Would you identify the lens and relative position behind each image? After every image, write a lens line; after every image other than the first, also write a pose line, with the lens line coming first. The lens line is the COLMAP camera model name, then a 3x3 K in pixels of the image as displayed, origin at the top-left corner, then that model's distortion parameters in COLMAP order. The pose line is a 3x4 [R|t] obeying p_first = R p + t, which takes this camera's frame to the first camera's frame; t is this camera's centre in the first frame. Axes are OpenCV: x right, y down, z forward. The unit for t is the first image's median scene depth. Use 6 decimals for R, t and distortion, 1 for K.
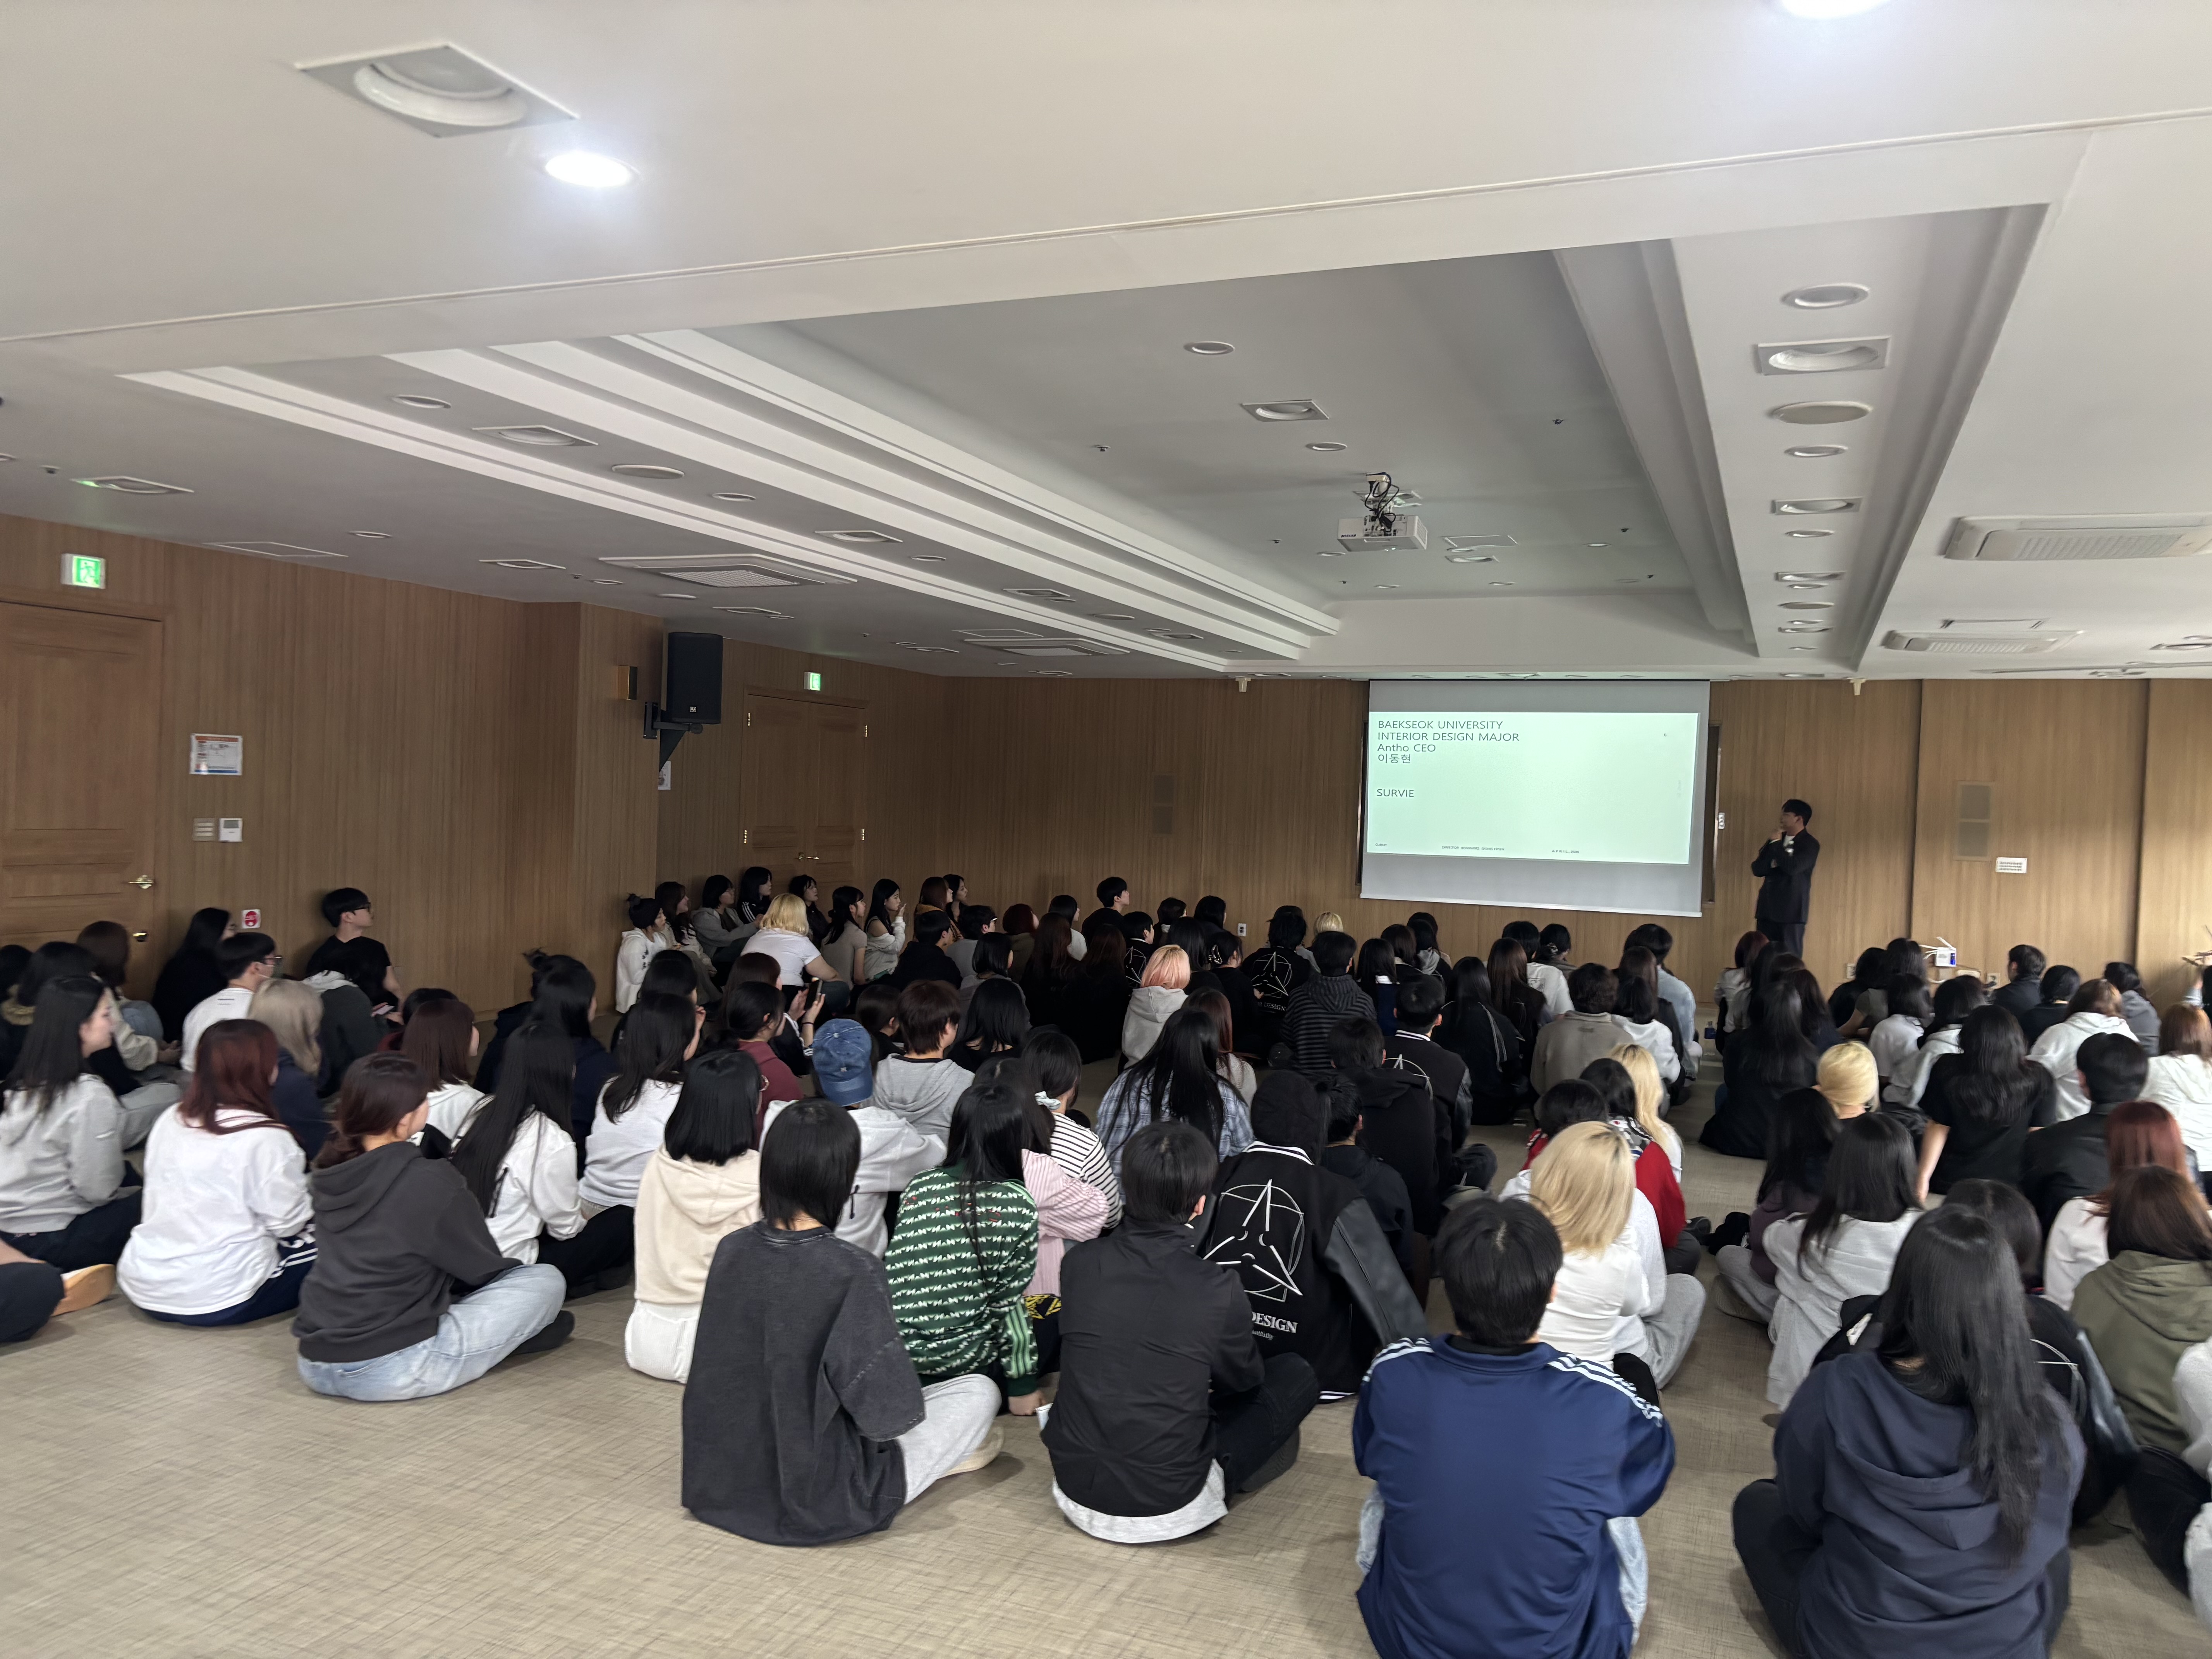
lens RADIAL K [[1649.7, 0, 1106.0], [0, 1649.7, 829.5], [0, 0, 1]] dist [0.037840, -0.006123]
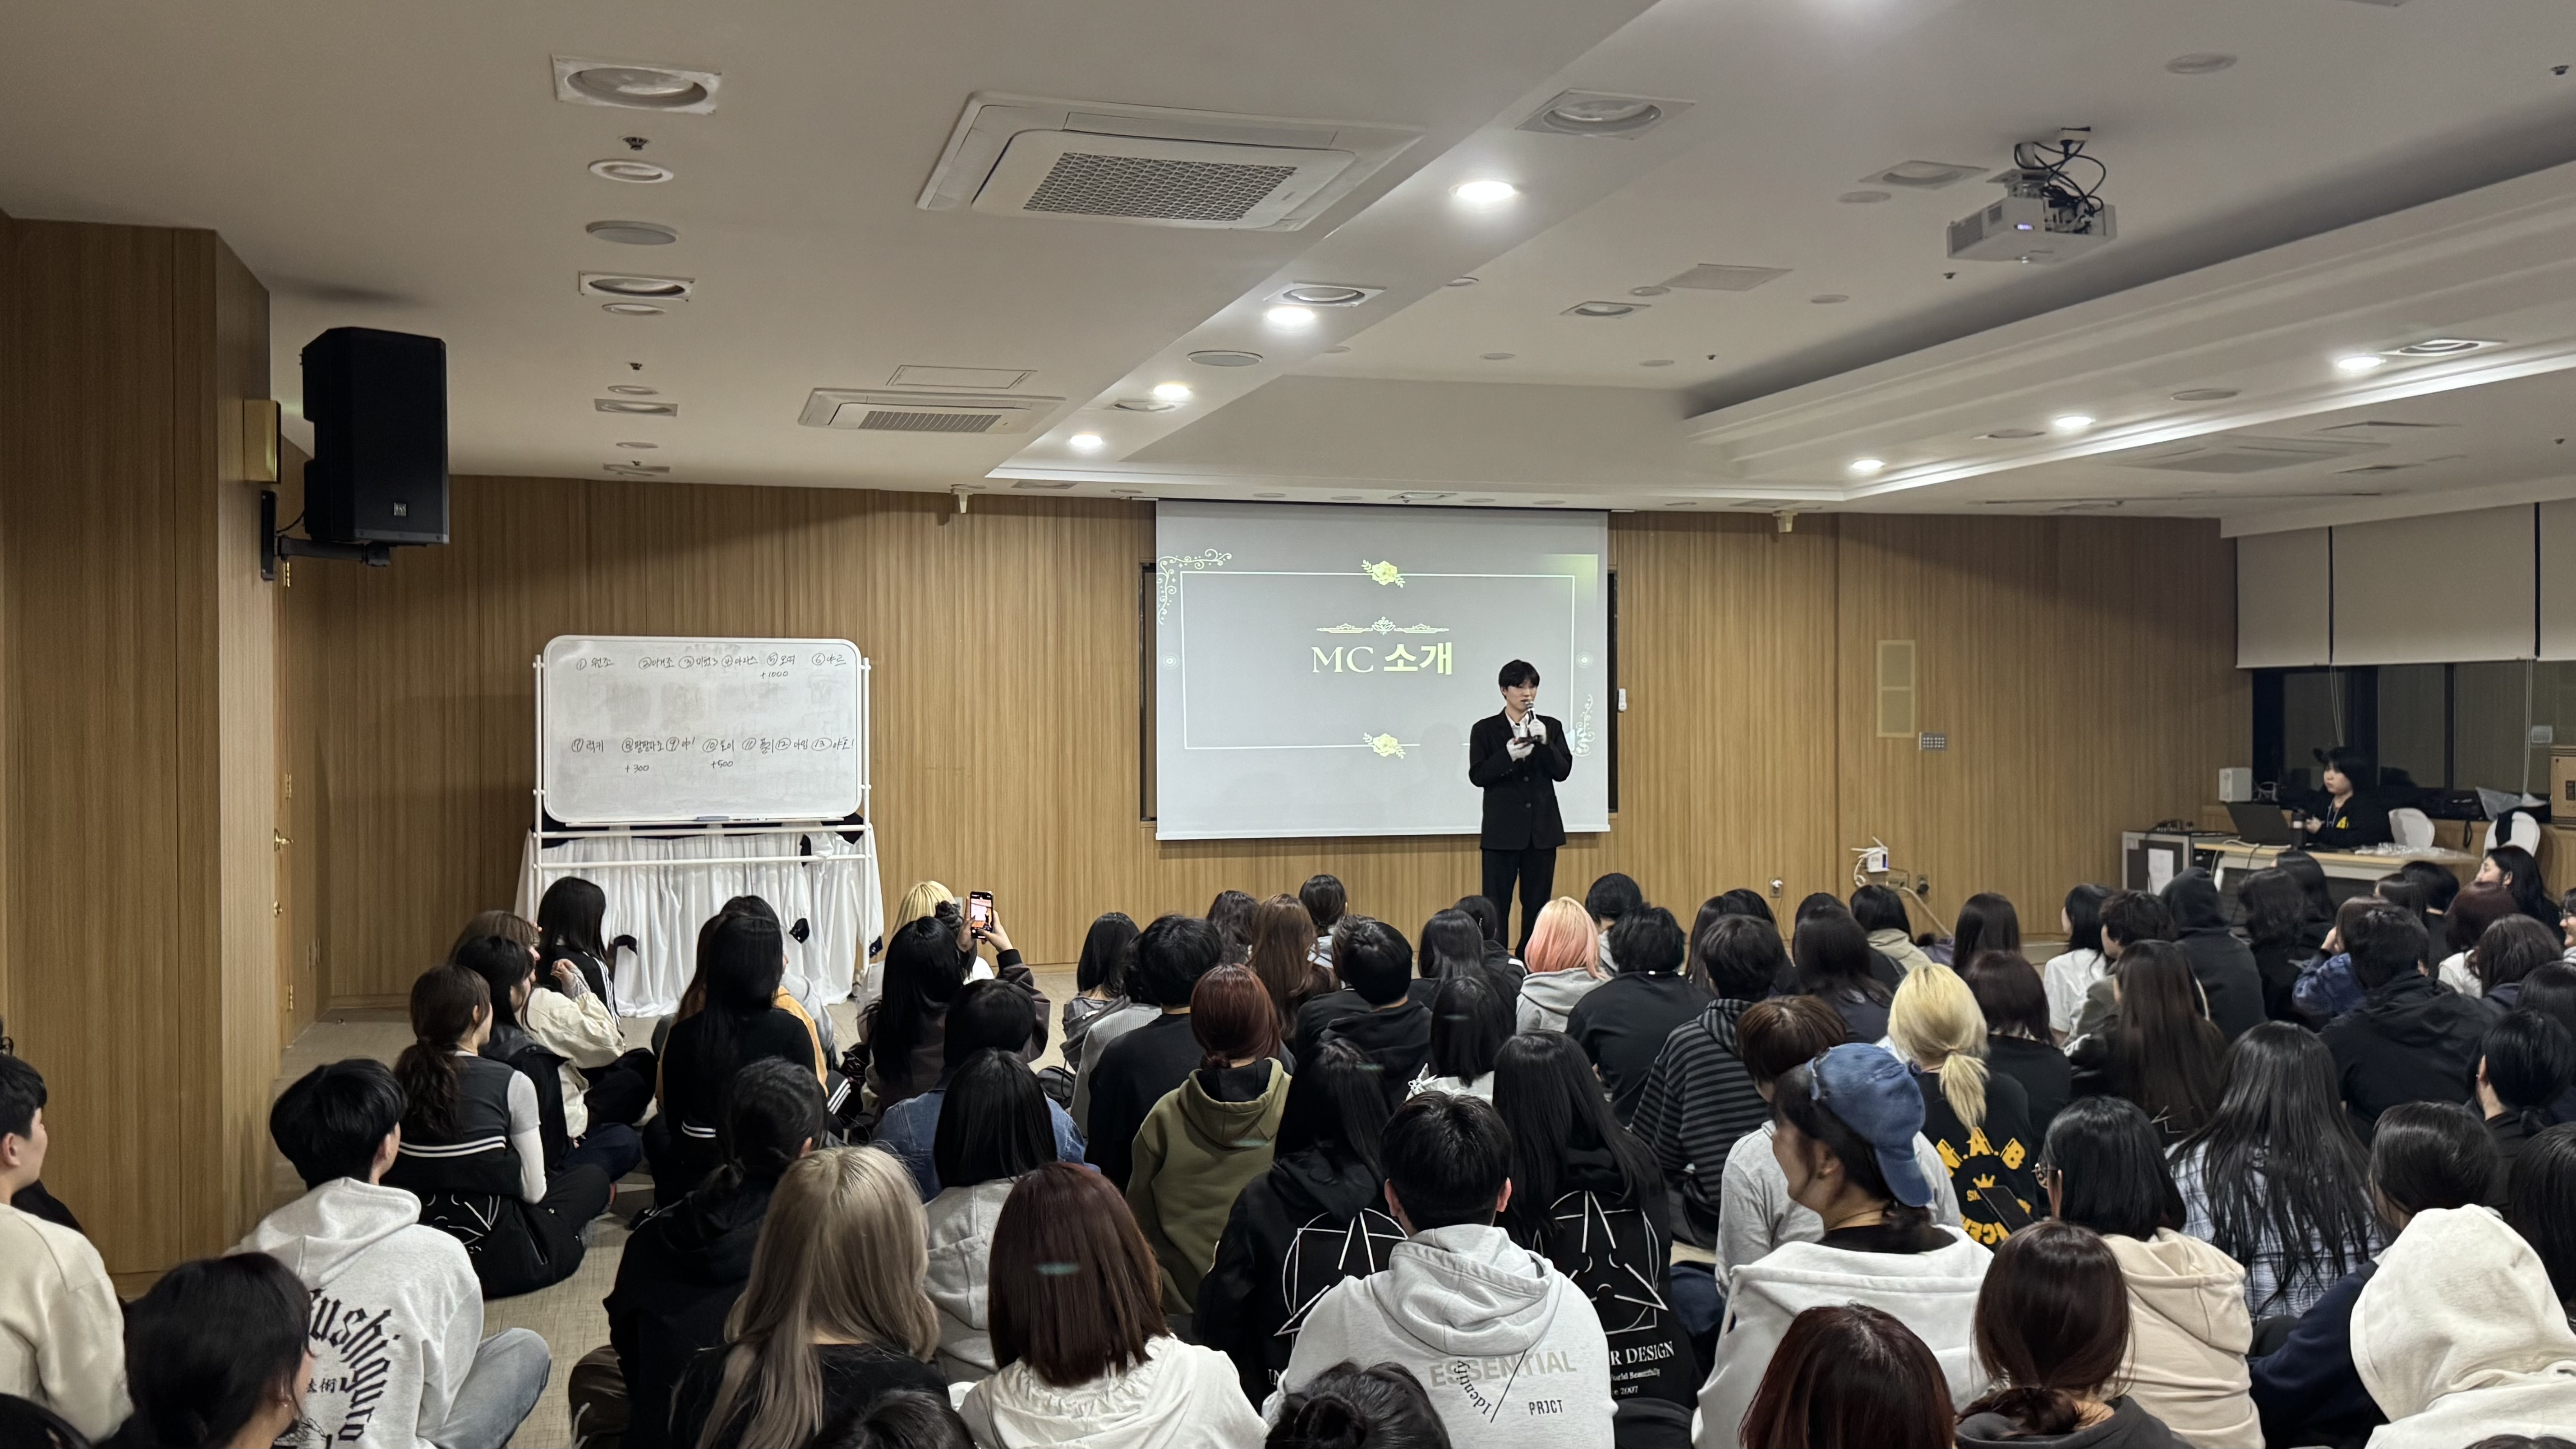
lens RADIAL K [[2217.7, 0, 1288.0], [0, 2217.7, 724.5], [0, 0, 1]] dist [0.138232, -0.104930]
pose [[0.779523, -0.039123, 0.625150, -0.368237], [0.040872, 0.999098, 0.011560, -0.011012], [-0.625039, 0.016540, 0.780419, 0.321327]]
